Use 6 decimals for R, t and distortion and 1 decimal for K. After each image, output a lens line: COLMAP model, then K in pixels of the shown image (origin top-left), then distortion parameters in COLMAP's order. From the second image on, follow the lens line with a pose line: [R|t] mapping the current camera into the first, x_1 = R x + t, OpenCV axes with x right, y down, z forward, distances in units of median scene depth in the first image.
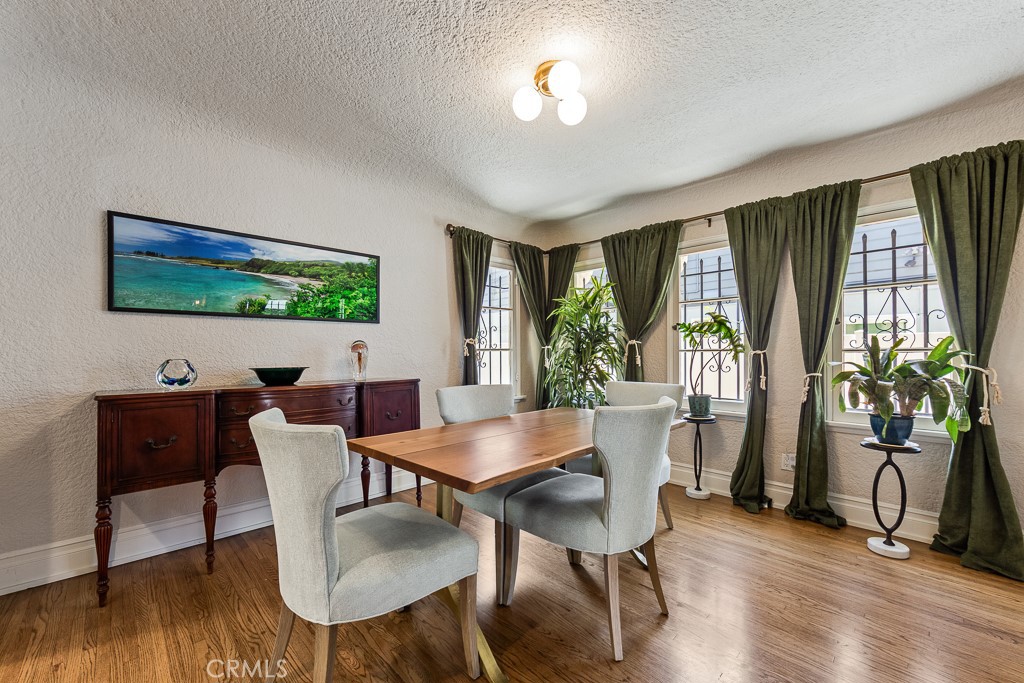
lens RADIAL K [[407.9, 0, 517.7], [0, 407.9, 352.8], [0, 0, 1]] dist [-0.002178, -0.000365]
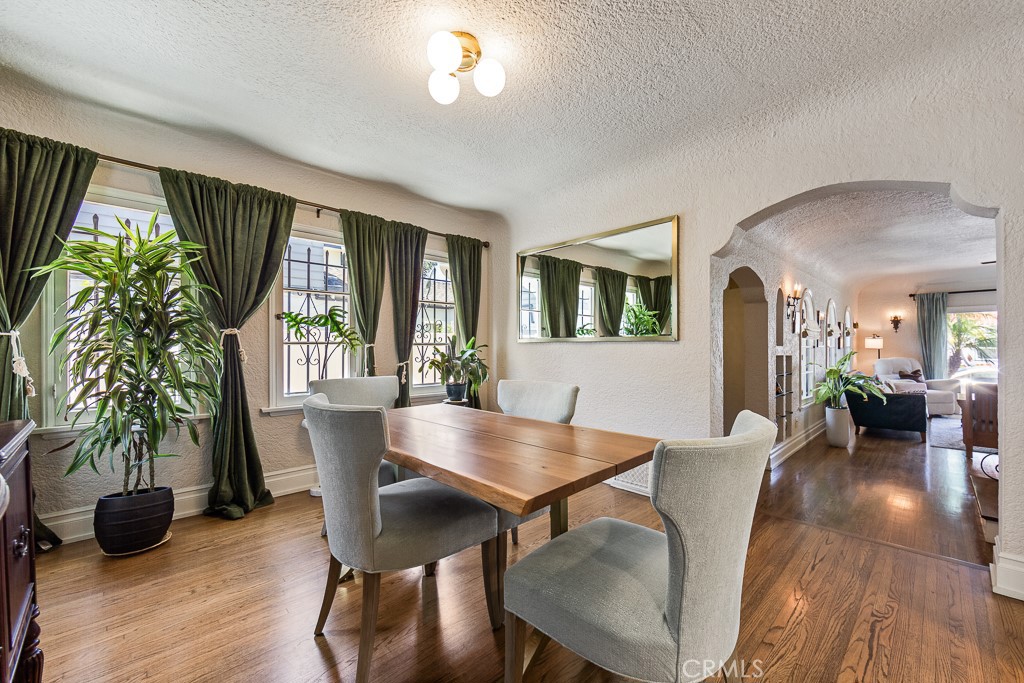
lens RADIAL K [[407.9, 0, 511.5], [0, 407.9, 346.0], [0, 0, 1]] dist [-0.002178, -0.000365]
pose [[0.019559, -0.000786, 0.999808, -0.533515], [-0.001689, 0.999998, 0.000819, -0.000794], [-0.999807, -0.001705, 0.019557, 0.546734]]
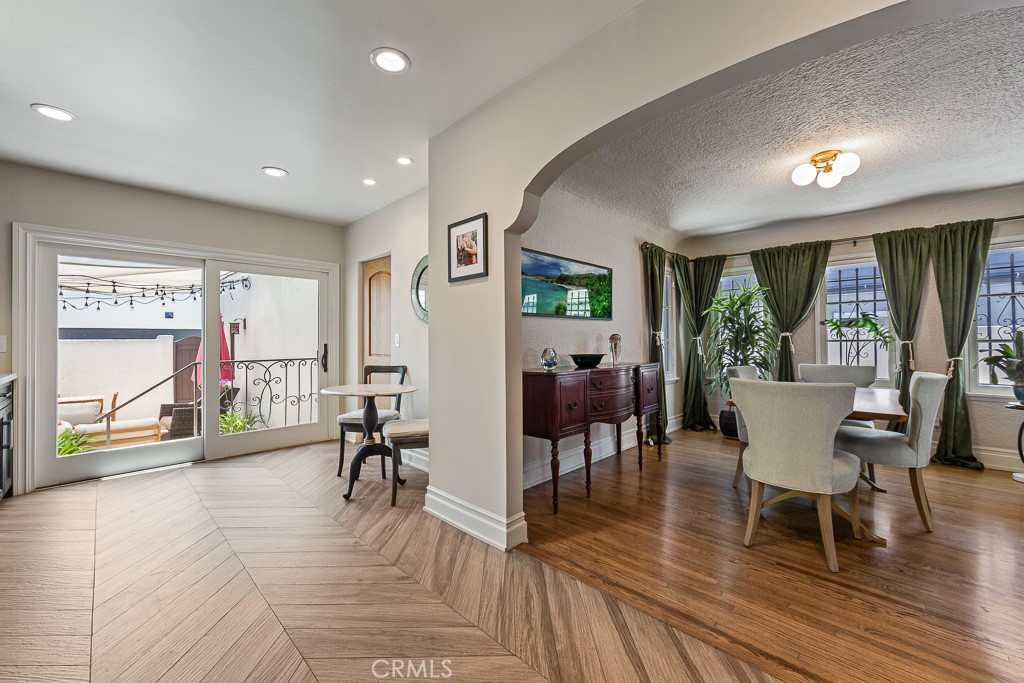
lens RADIAL K [[407.9, 0, 513.0], [0, 407.9, 335.2], [0, 0, 1]] dist [-0.002178, -0.000365]
pose [[0.999697, -0.001796, 0.024545, -0.698711], [0.002222, 0.999847, -0.017365, -0.003515], [-0.024510, 0.017414, 0.999548, -0.290629]]
